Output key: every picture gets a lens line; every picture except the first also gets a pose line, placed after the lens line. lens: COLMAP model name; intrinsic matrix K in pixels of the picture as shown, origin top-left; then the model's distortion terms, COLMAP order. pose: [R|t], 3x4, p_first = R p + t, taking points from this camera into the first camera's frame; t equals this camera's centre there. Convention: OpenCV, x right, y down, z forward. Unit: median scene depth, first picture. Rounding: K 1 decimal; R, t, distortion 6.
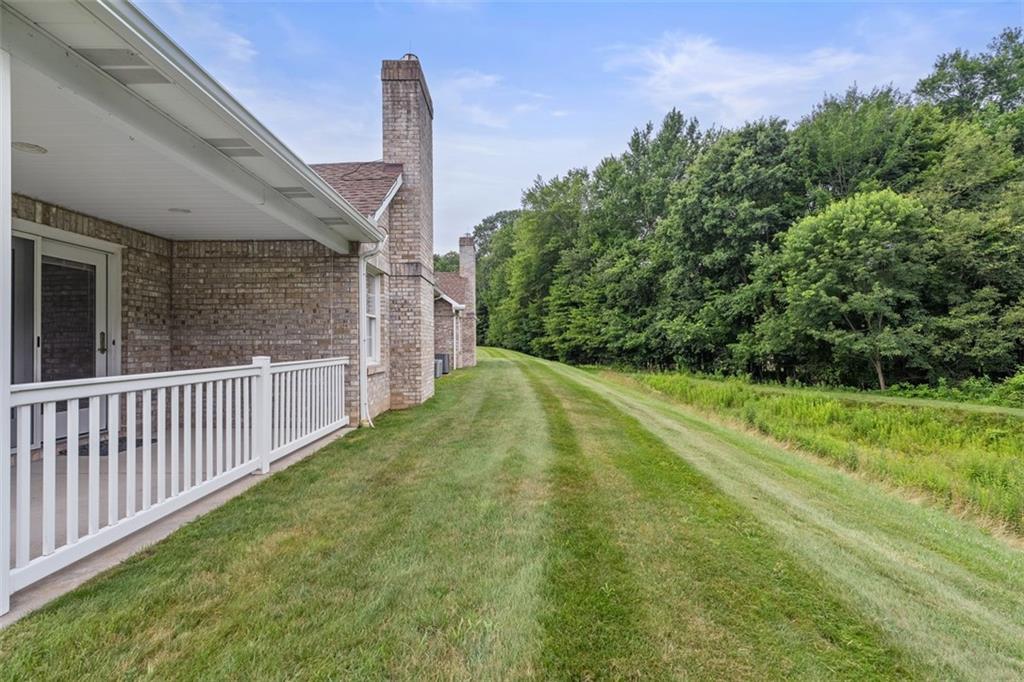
lens RADIAL K [[466.3, 0, 512.3], [0, 466.3, 338.8], [0, 0, 1]] dist [0.000475, -0.002559]
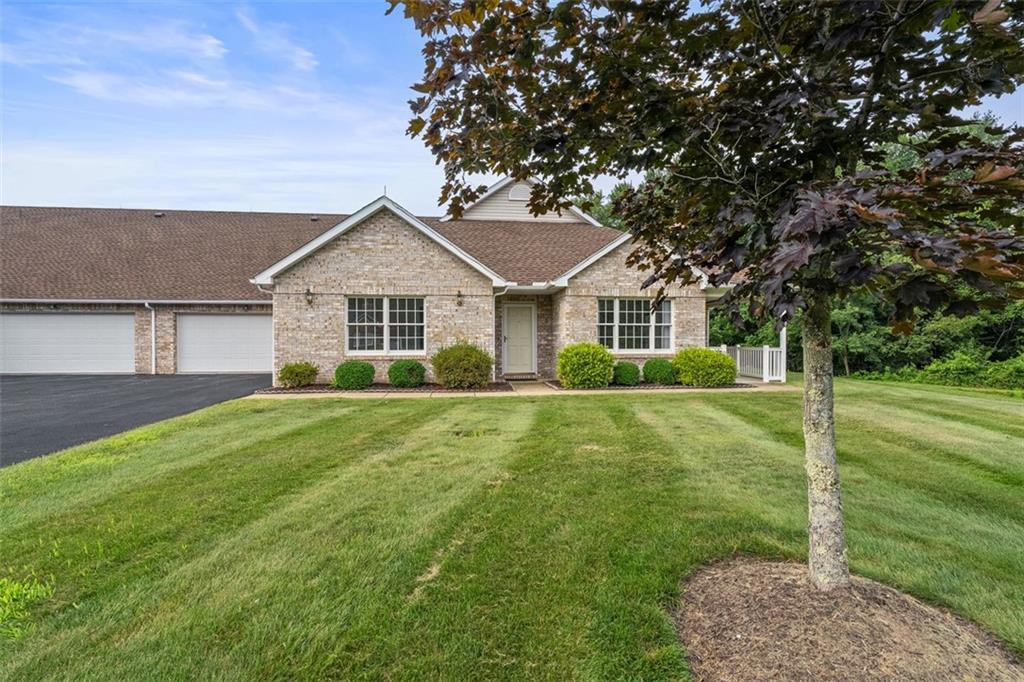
lens RADIAL K [[466.3, 0, 513.6], [0, 466.3, 351.0], [0, 0, 1]] dist [0.000475, -0.002559]
pose [[0.995667, 0.004194, 0.092893, -0.356913], [-0.006629, 0.999642, 0.025920, 0.000384], [-0.092751, -0.026424, 0.995339, -0.330515]]
